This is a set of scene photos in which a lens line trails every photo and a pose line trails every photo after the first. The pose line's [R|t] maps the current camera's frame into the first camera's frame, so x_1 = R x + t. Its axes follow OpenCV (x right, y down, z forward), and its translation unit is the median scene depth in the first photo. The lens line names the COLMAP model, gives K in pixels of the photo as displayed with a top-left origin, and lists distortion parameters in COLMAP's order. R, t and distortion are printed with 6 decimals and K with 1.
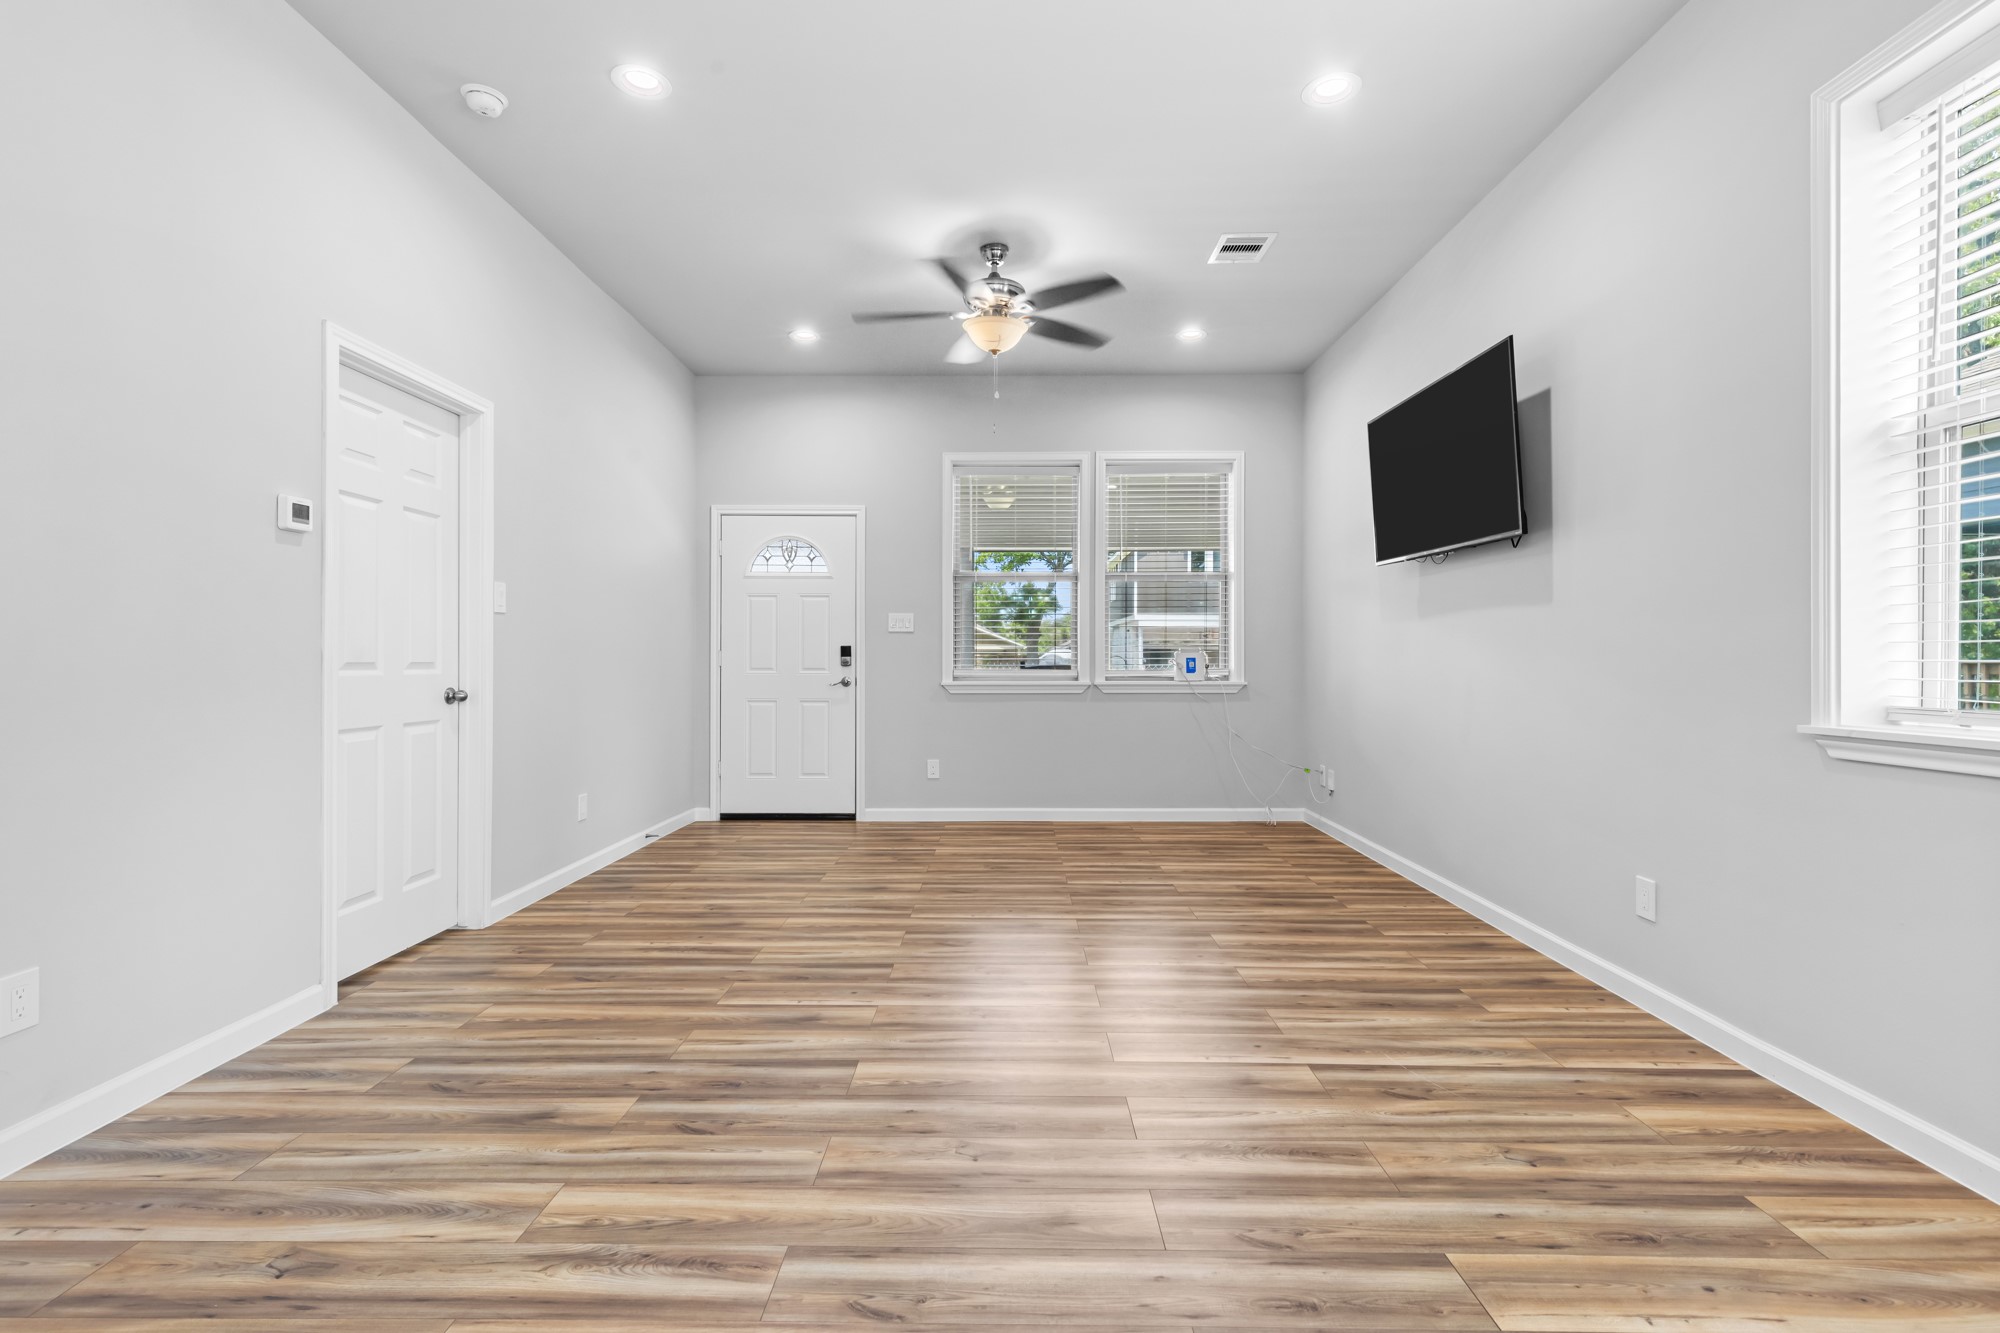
lens RADIAL K [[898.9, 0, 1000.0], [0, 898.9, 666.5], [0, 0, 1]] dist [0.007267, -0.000044]
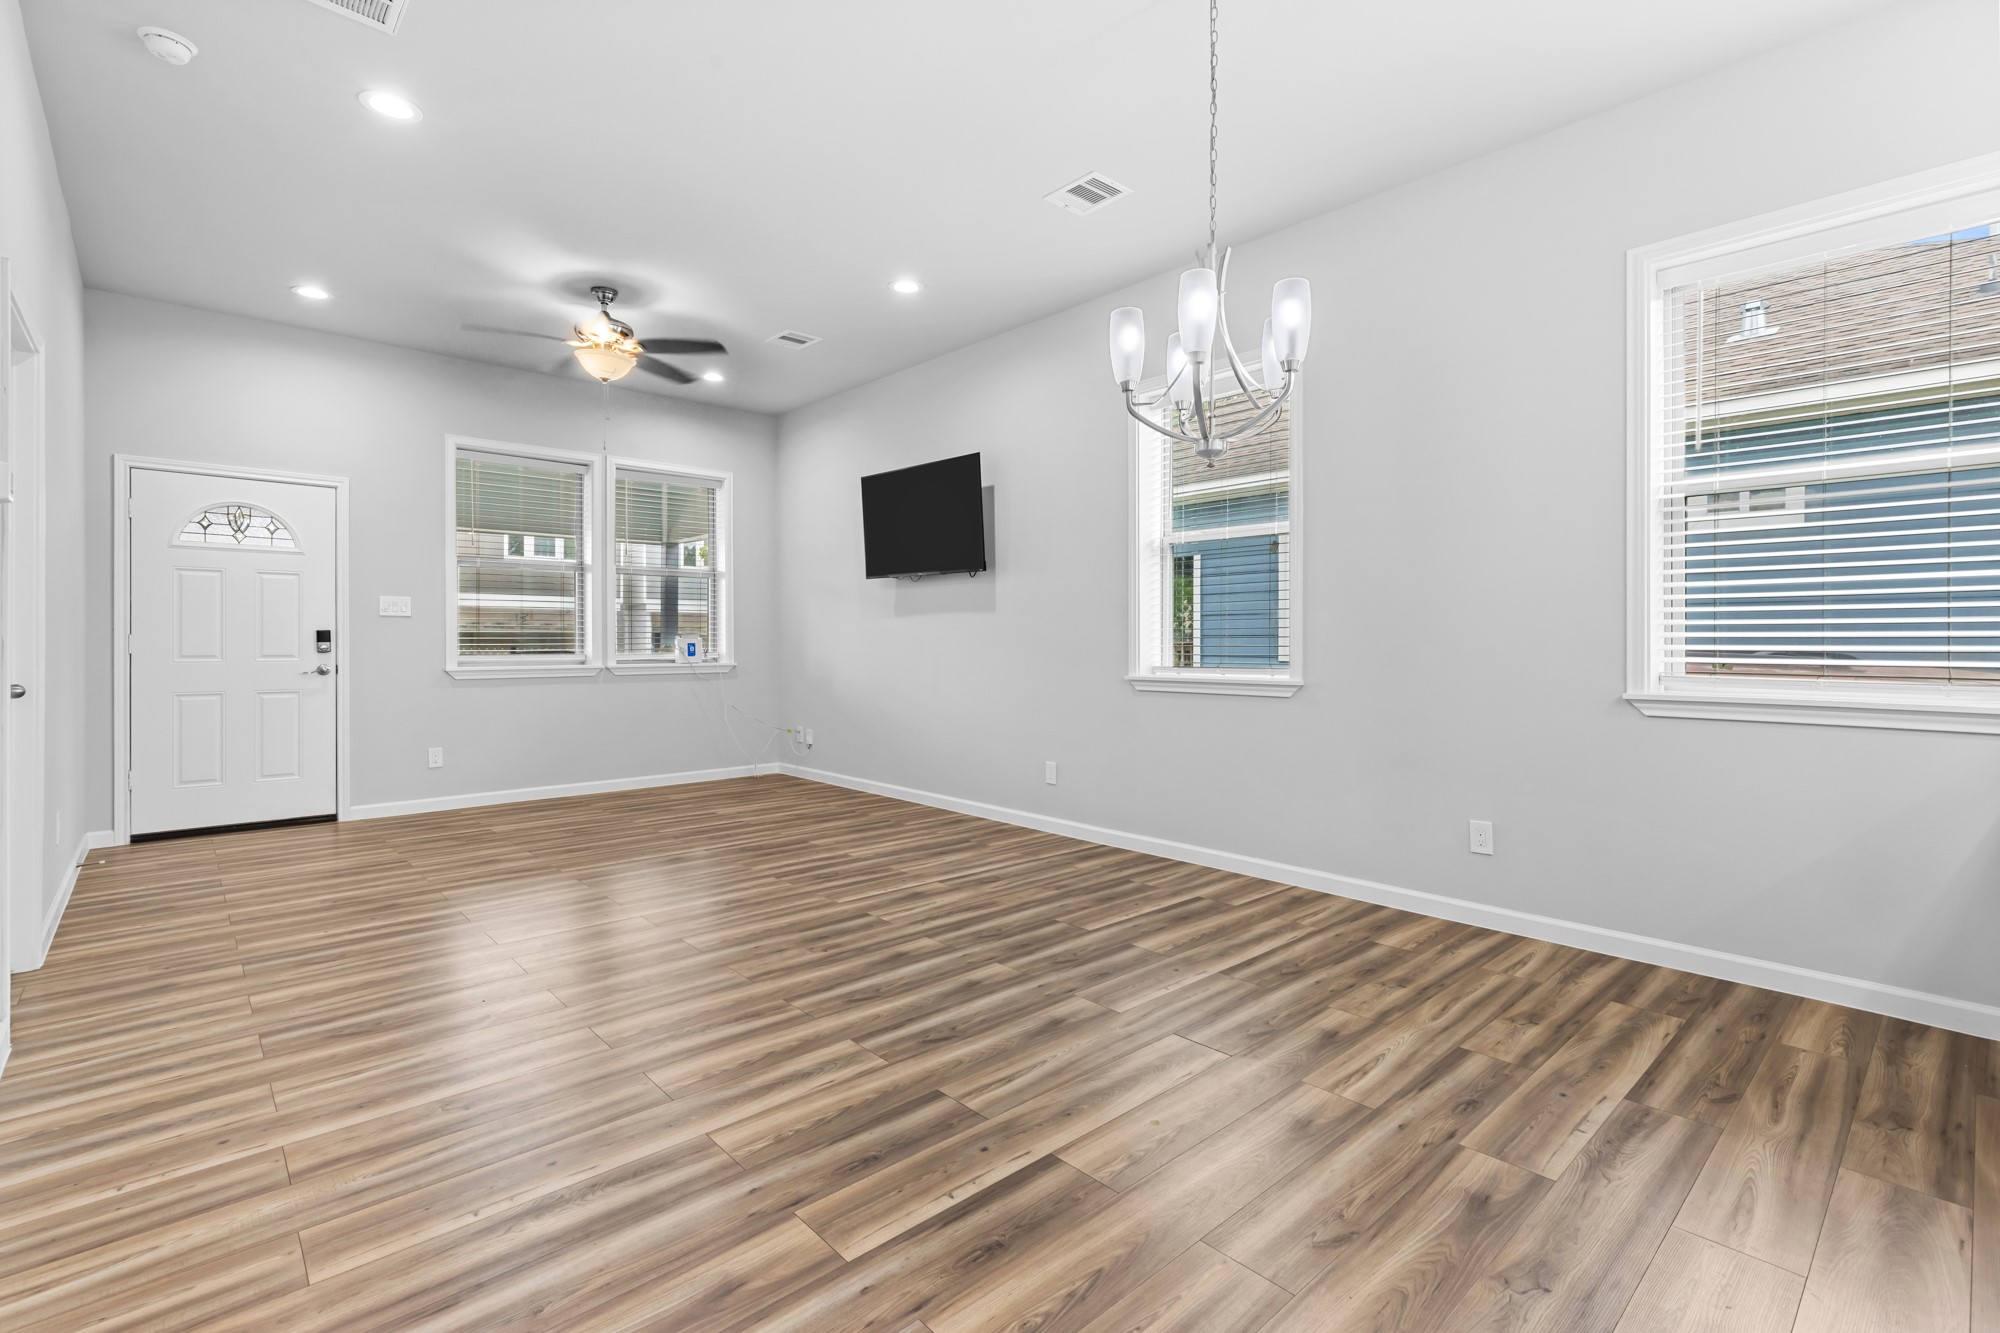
lens RADIAL K [[914.5, 0, 1005.4], [0, 914.5, 652.3], [0, 0, 1]] dist [0.002088, 0.000156]
pose [[0.724044, -0.007638, 0.689711, -0.448353], [0.005622, 0.999971, 0.005172, -0.002363], [-0.689730, 0.000133, 0.724066, -0.208206]]
